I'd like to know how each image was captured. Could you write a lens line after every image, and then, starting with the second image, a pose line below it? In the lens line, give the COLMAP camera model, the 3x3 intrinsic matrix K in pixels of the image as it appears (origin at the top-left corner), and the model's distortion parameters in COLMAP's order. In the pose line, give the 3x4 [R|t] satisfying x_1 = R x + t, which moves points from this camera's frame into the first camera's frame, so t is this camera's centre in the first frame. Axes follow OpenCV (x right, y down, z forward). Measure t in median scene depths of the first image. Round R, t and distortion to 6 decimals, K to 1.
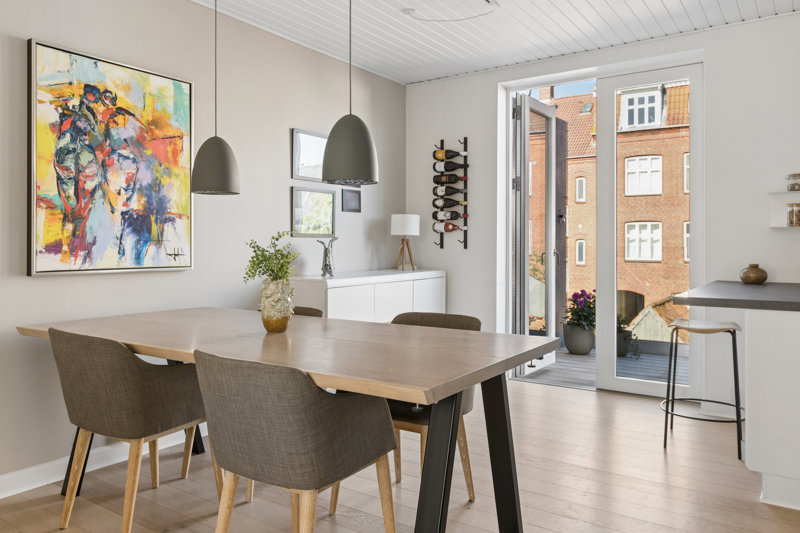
lens RADIAL K [[600.8, 0, 395.7], [0, 600.8, 244.1], [0, 0, 1]] dist [-0.009334, 0.002772]
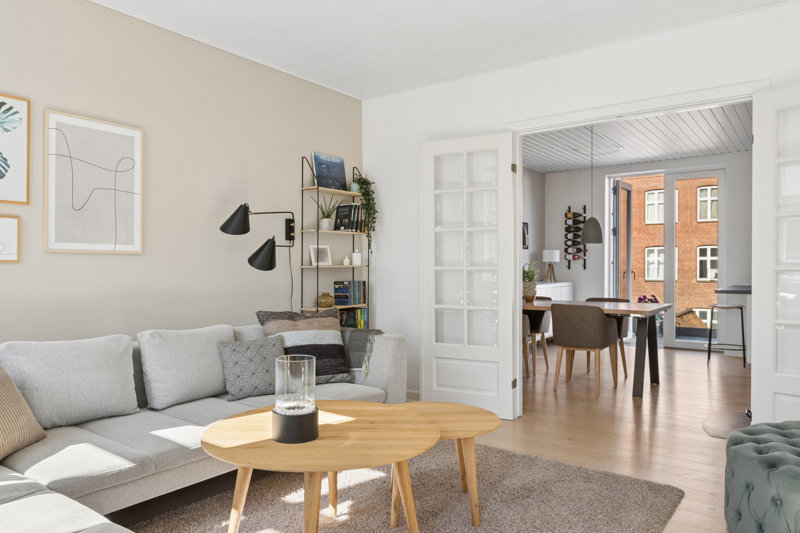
lens RADIAL K [[580.6, 0, 397.4], [0, 580.6, 269.8], [0, 0, 1]] dist [-0.002116, 0.002032]
pose [[0.999783, -0.002875, -0.020633, -0.470769], [0.002989, 0.999980, 0.005512, -0.002534], [0.020617, -0.005572, 0.999772, -0.830015]]
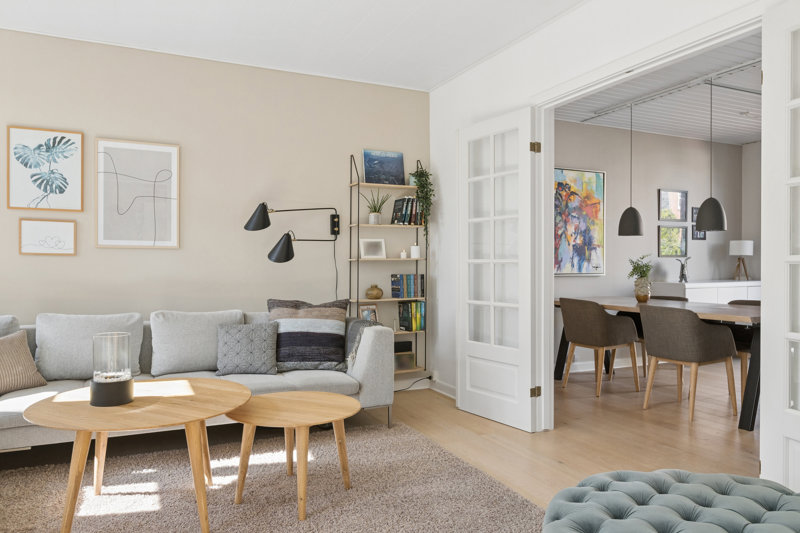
lens RADIAL K [[580.6, 0, 395.7], [0, 580.6, 268.4], [0, 0, 1]] dist [-0.002116, 0.002032]
pose [[0.867768, 0.003642, -0.496956, -0.012858], [0.000611, 0.999965, 0.008395, 0.004861], [0.496969, -0.007589, 0.867735, -0.689361]]
